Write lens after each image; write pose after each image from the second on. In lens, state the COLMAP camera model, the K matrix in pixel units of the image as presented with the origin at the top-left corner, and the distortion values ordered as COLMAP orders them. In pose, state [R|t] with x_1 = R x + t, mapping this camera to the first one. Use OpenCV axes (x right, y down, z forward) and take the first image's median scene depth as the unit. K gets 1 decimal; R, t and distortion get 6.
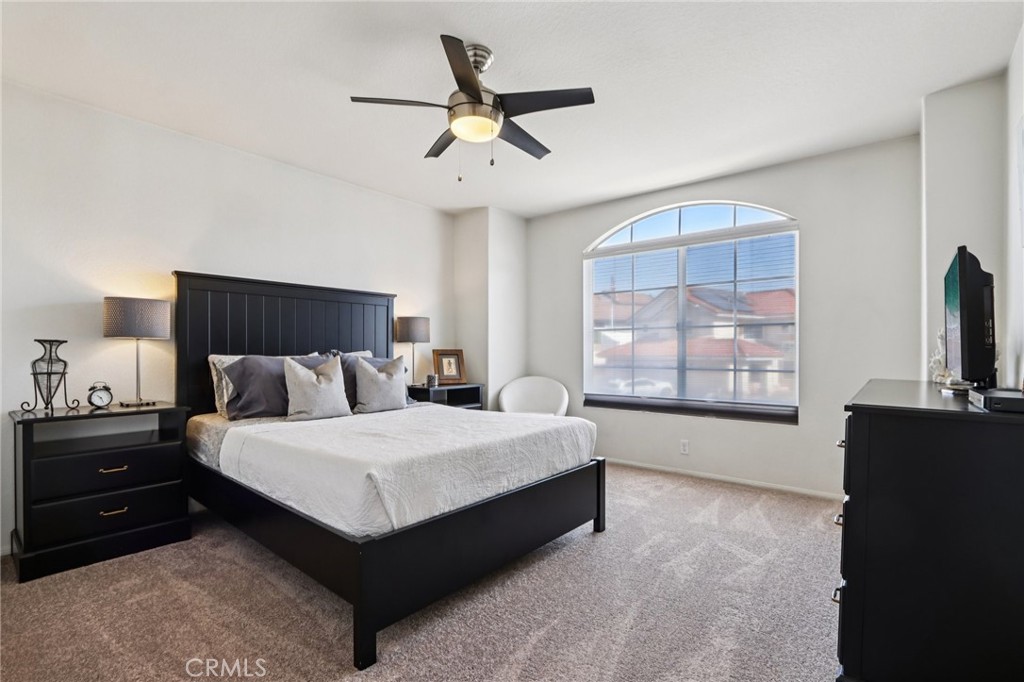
lens RADIAL K [[469.1, 0, 516.5], [0, 469.1, 346.7], [0, 0, 1]] dist [0.000689, 0.000185]
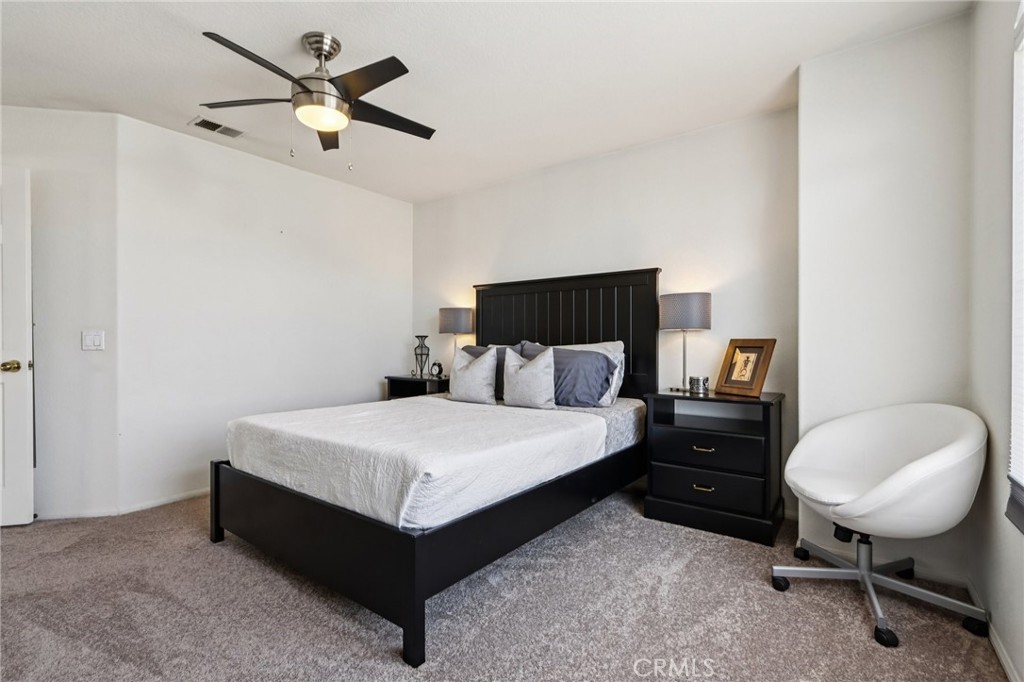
lens RADIAL K [[469.1, 0, 516.5], [0, 469.1, 346.7], [0, 0, 1]] dist [0.000689, 0.000185]
pose [[0.043349, -0.000048, -0.999060, 0.738408], [0.004104, 0.999992, 0.000130, 0.025589], [0.999052, -0.004106, 0.043349, 1.132881]]
